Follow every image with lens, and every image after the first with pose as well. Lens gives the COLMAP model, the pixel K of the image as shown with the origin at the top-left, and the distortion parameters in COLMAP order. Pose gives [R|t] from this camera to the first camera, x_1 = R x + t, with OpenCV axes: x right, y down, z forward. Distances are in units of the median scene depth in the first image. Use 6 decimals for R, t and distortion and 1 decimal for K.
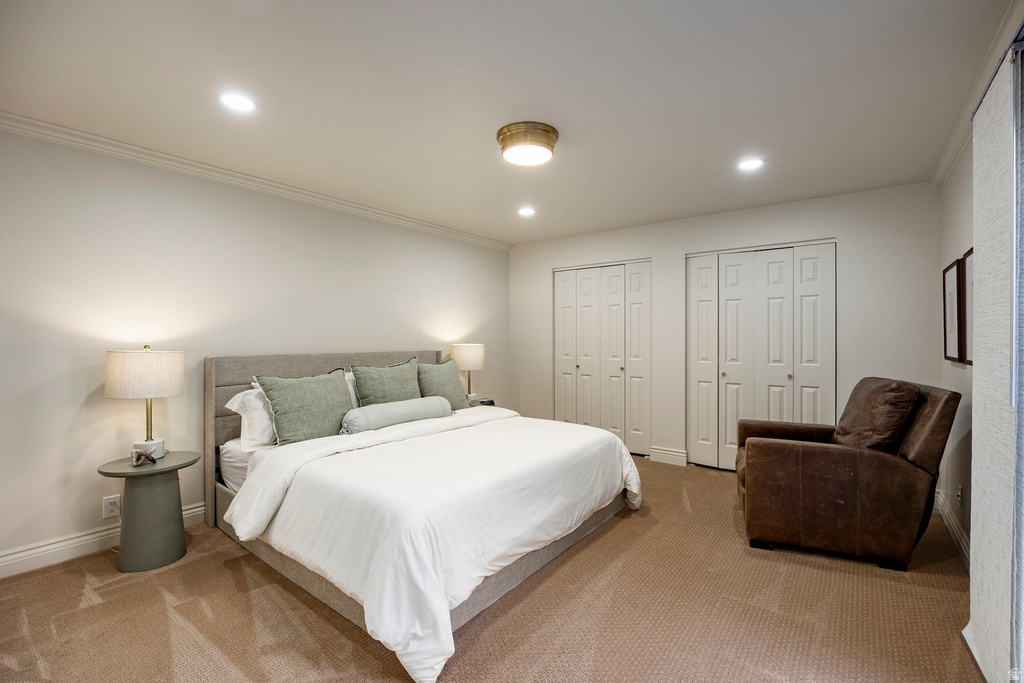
lens RADIAL K [[468.5, 0, 512.6], [0, 468.5, 339.9], [0, 0, 1]] dist [-0.001748, -0.003985]
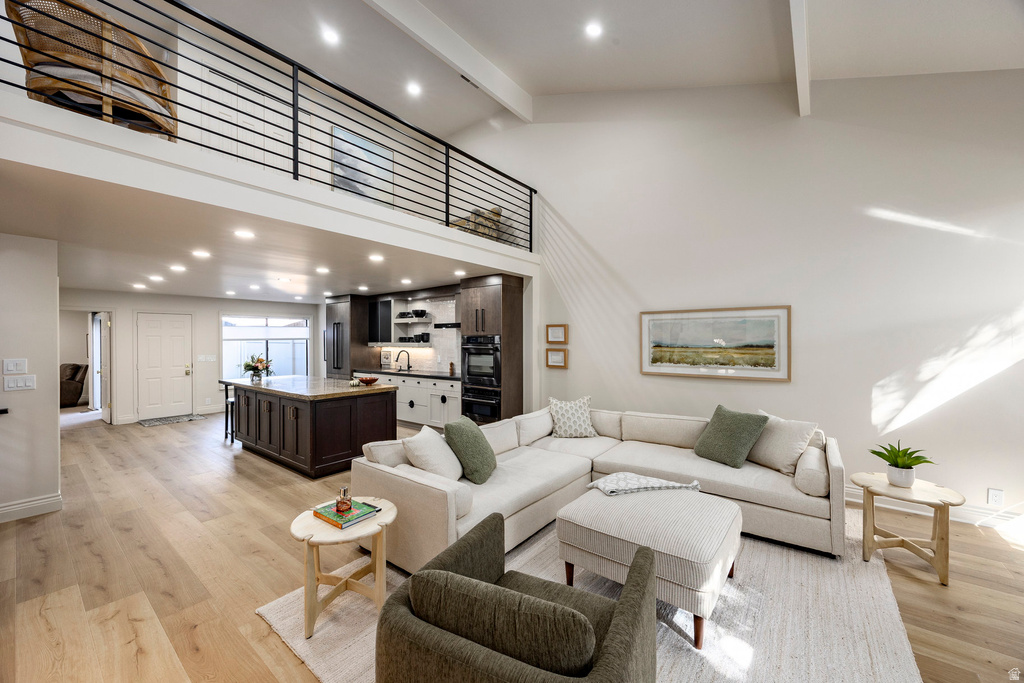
lens RADIAL K [[384.4, 0, 511.8], [0, 384.4, 342.6], [0, 0, 1]] dist [-0.013512, 0.000011]
pose [[0.018054, -0.003606, 0.999831, -2.513350], [0.005067, 0.999981, 0.003515, -0.094291], [-0.999824, 0.005003, 0.018072, -3.029605]]
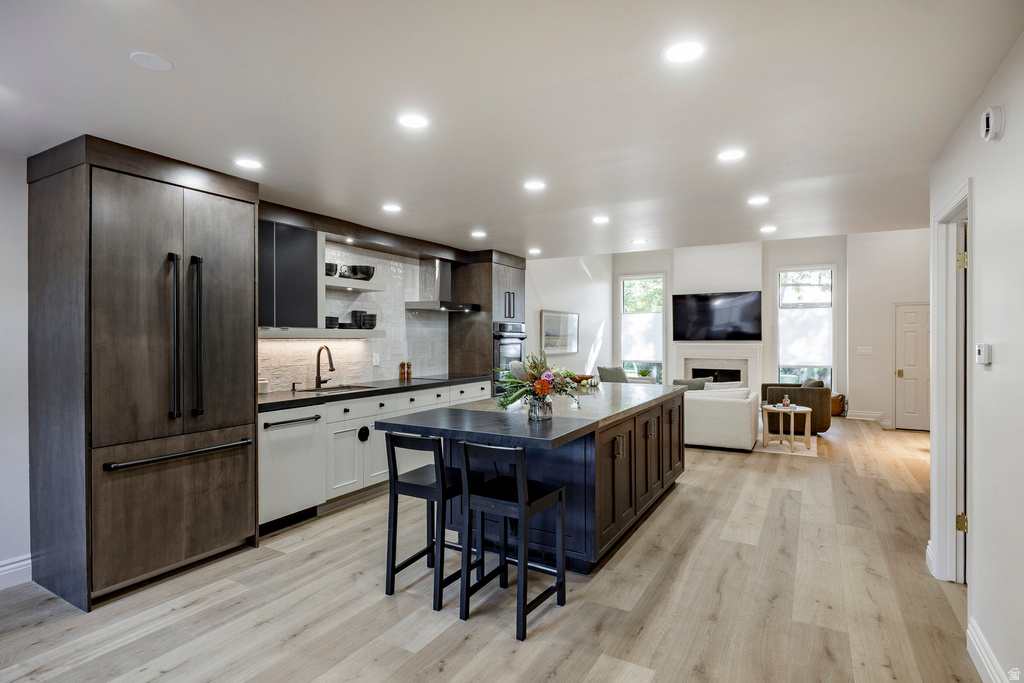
lens RADIAL K [[529.6, 0, 514.7], [0, 529.6, 338.8], [0, 0, 1]] dist [-0.000505, 0.000849]
pose [[-0.992705, 0.002068, -0.120554, -0.207486], [0.001366, 0.999982, 0.005905, -0.065937], [0.120564, 0.005698, -0.992689, -0.417453]]
